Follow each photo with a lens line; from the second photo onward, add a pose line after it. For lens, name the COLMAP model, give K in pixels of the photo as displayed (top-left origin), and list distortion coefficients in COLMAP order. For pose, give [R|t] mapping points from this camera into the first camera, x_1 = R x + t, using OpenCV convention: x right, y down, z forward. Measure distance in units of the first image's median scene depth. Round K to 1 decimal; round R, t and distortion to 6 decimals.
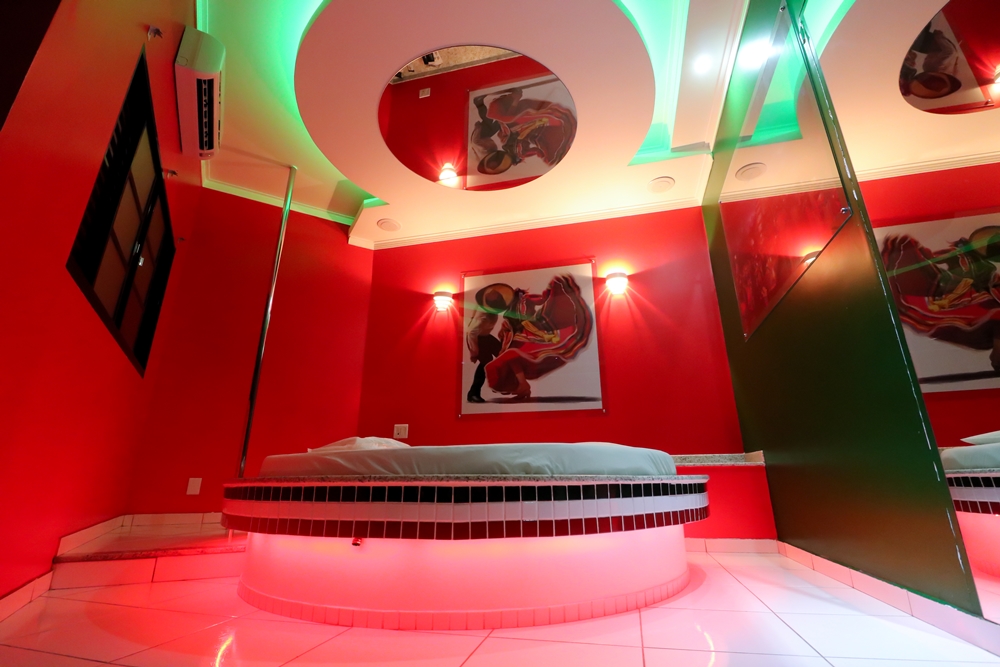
lens RADIAL K [[460.1, 0, 500.8], [0, 460.1, 325.2], [0, 0, 1]] dist [-0.008452, -0.003547]
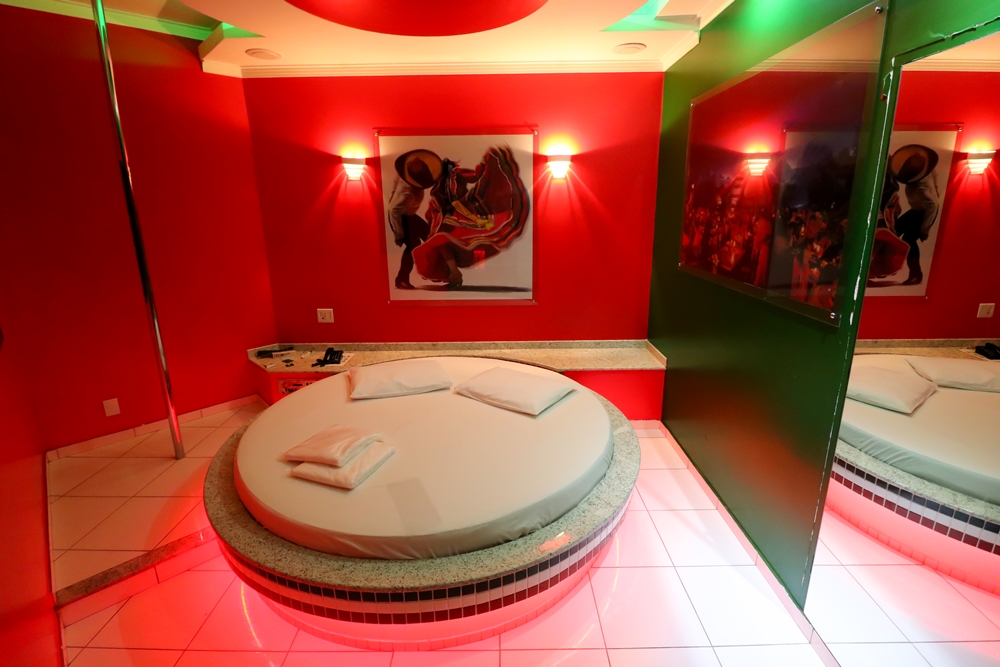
lens RADIAL K [[460.1, 0, 496.3], [0, 460.1, 323.8], [0, 0, 1]] dist [-0.008452, -0.003547]
pose [[0.969871, -0.068973, 0.233652, -0.097626], [-0.069450, 0.841009, 0.536545, -0.298597], [-0.233511, -0.536607, 0.810880, 0.129790]]
